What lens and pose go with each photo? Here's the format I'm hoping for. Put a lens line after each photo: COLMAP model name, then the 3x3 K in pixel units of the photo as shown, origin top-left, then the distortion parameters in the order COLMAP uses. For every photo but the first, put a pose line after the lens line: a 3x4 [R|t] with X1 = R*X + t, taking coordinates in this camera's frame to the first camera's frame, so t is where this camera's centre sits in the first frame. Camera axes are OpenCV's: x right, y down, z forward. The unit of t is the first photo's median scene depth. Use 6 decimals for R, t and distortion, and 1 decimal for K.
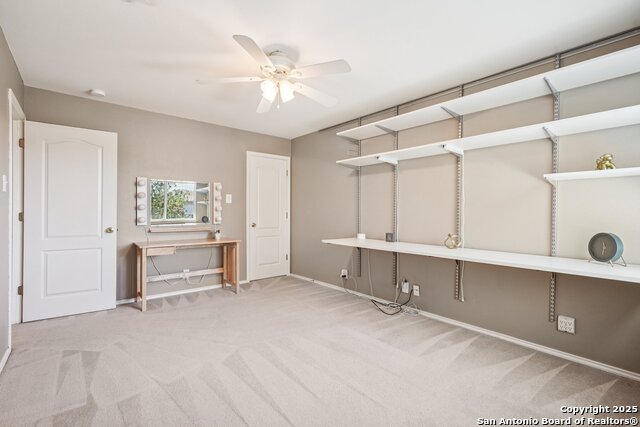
lens RADIAL K [[317.5, 0, 320.1], [0, 317.5, 211.0], [0, 0, 1]] dist [-0.000235, 0.000064]
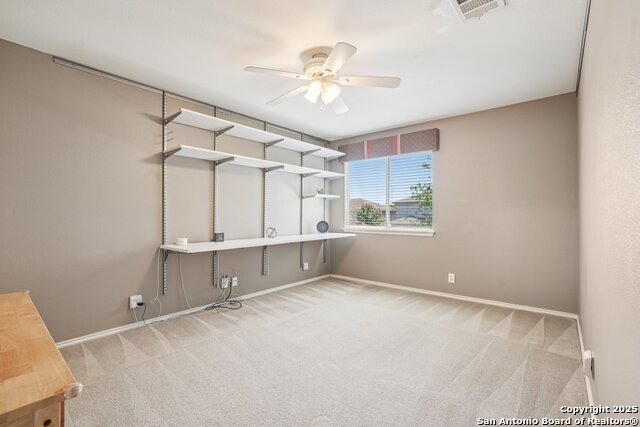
lens RADIAL K [[286.7, 0, 320.8], [0, 286.7, 216.6], [0, 0, 1]] dist [-0.002265, -0.000126]
pose [[-0.207846, -0.006650, 0.978139, -0.845817], [0.003375, 0.999966, 0.007515, 0.014605], [-0.978156, 0.004863, -0.207816, 1.017081]]
